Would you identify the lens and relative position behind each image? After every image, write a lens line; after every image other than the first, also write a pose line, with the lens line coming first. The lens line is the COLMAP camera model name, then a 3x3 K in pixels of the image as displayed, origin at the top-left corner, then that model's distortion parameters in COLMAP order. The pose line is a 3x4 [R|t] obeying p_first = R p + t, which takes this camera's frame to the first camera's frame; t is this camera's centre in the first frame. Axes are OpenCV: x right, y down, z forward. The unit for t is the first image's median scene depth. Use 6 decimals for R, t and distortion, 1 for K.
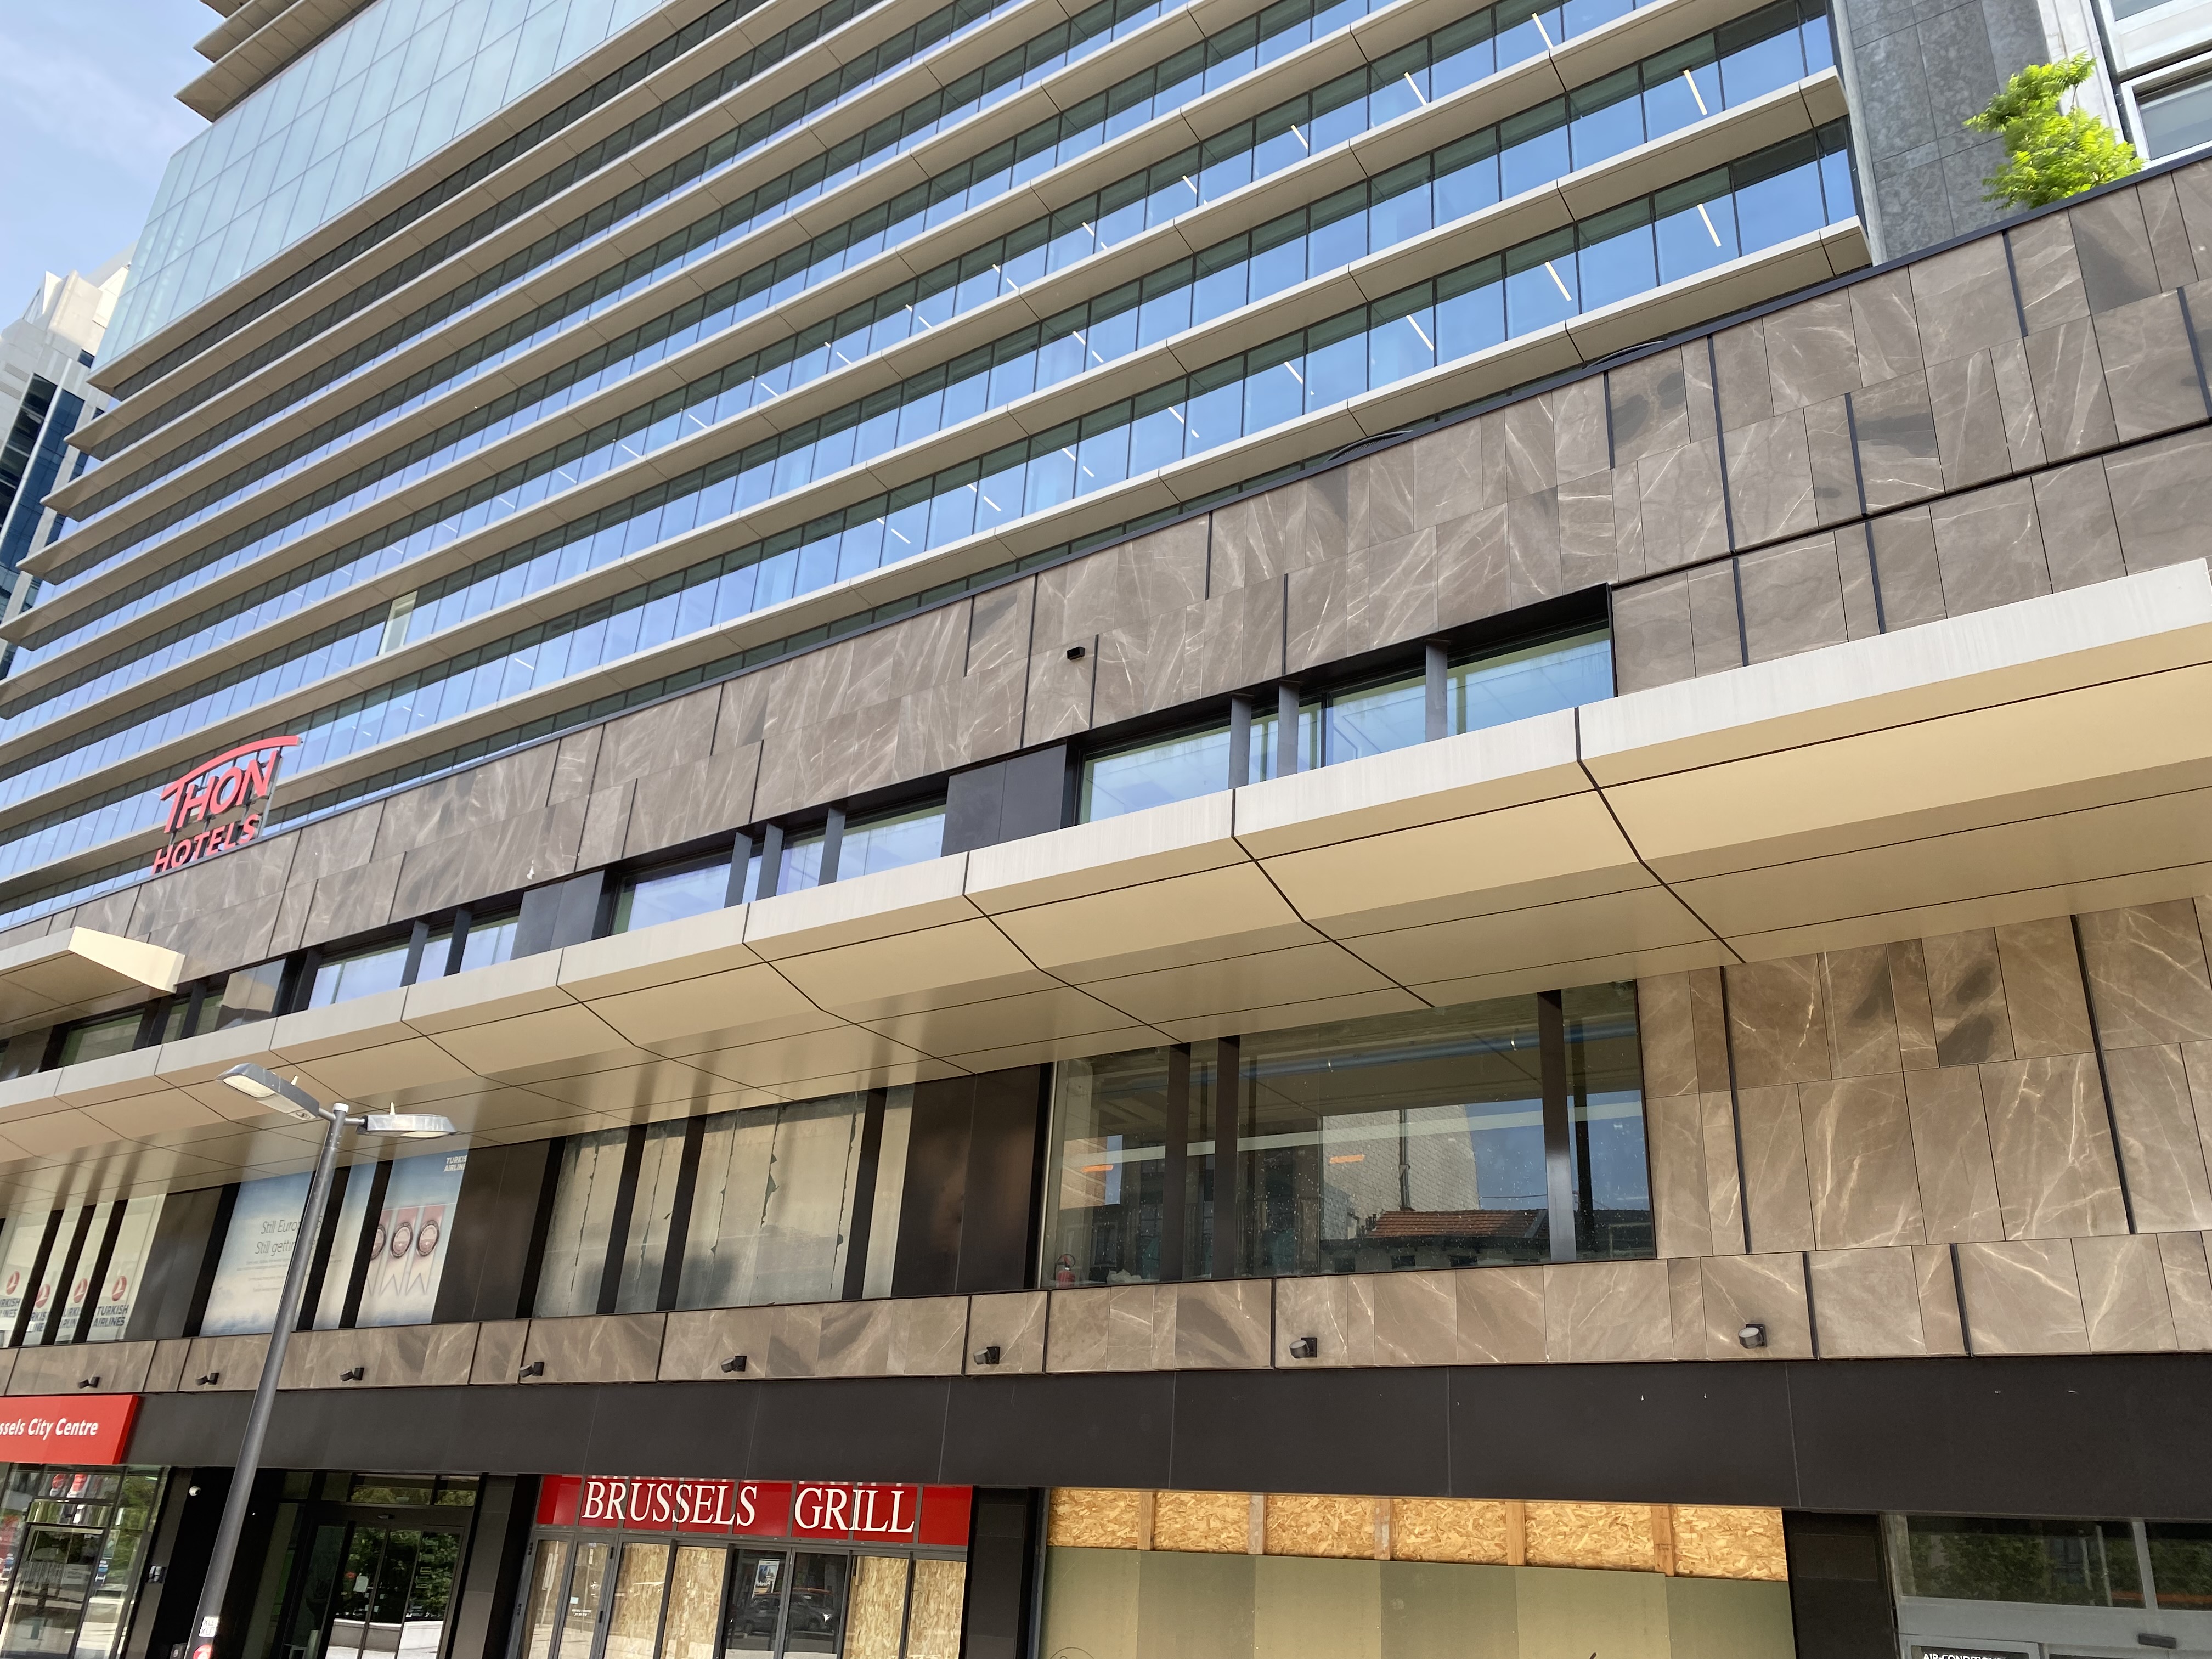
lens RADIAL K [[1736.0, 0, 1113.3], [0, 1736.0, 830.7], [0, 0, 1]] dist [0.045927, -0.010784]
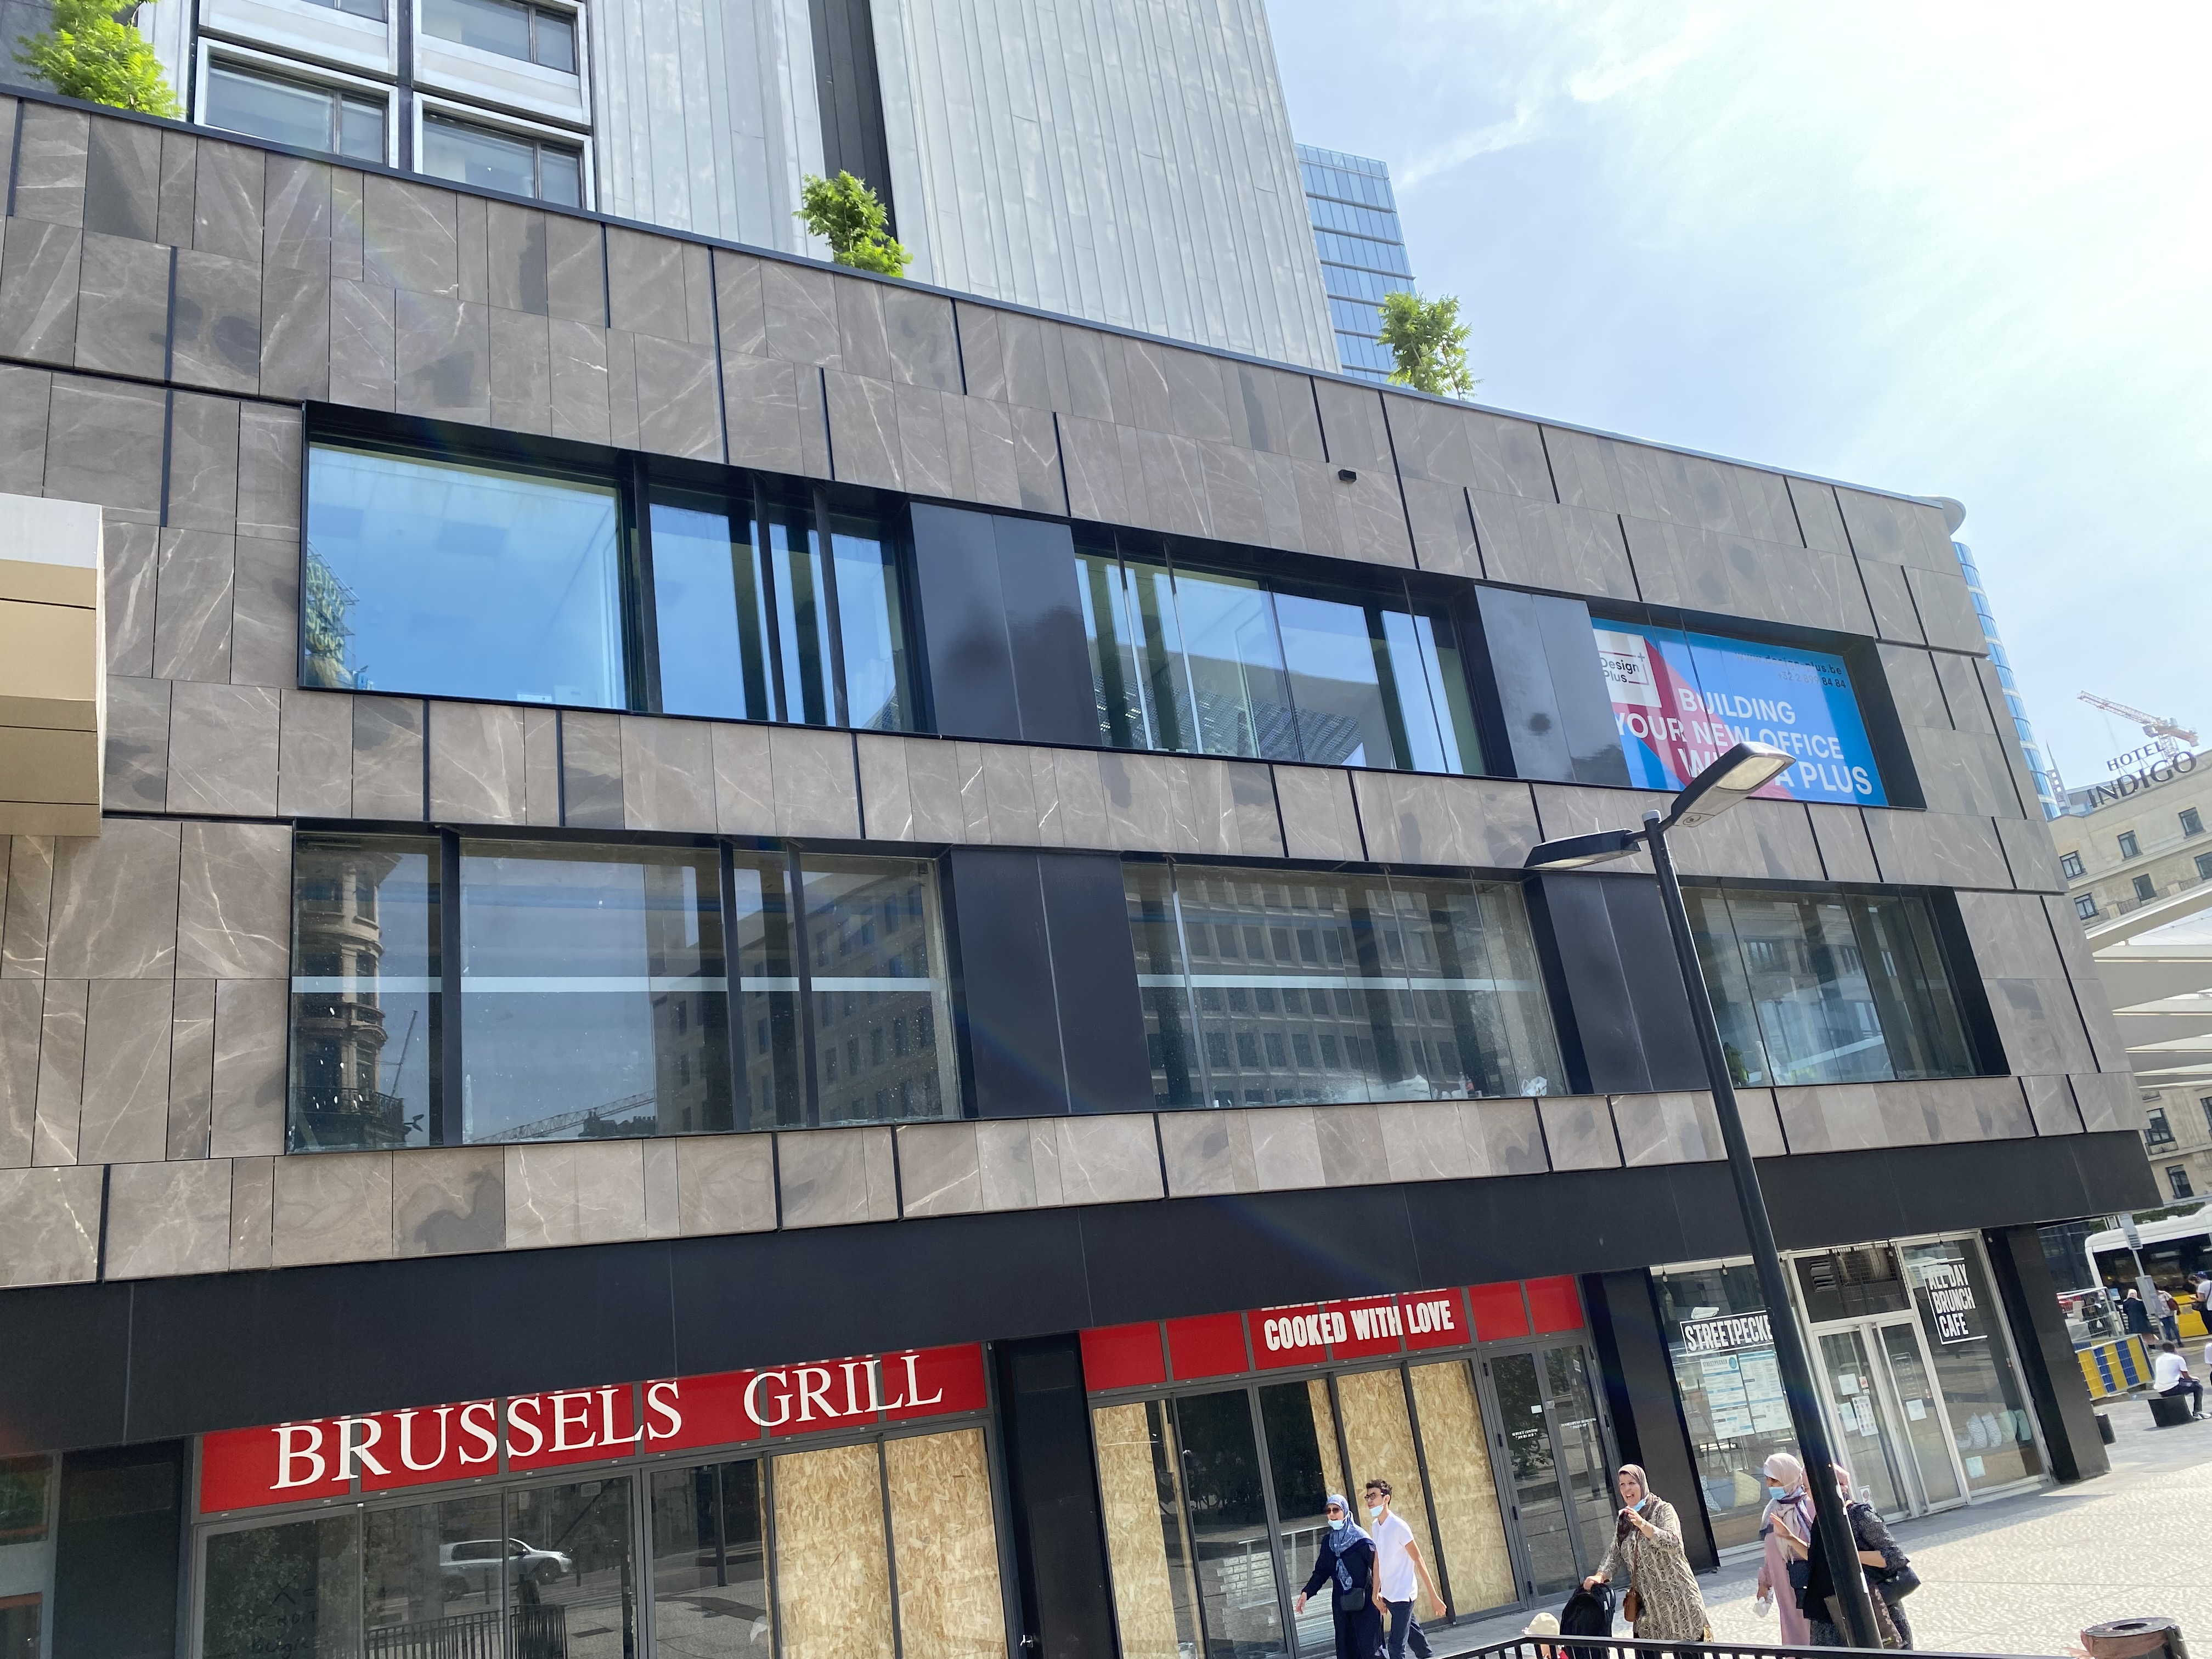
lens RADIAL K [[1736.0, 0, 1113.5], [0, 1736.0, 822.1], [0, 0, 1]] dist [0.045927, -0.010784]
pose [[0.439411, 0.179278, 0.880214, -0.788430], [-0.209725, 0.973276, -0.093536, 0.176485], [-0.873461, -0.143502, 0.465267, 0.531425]]
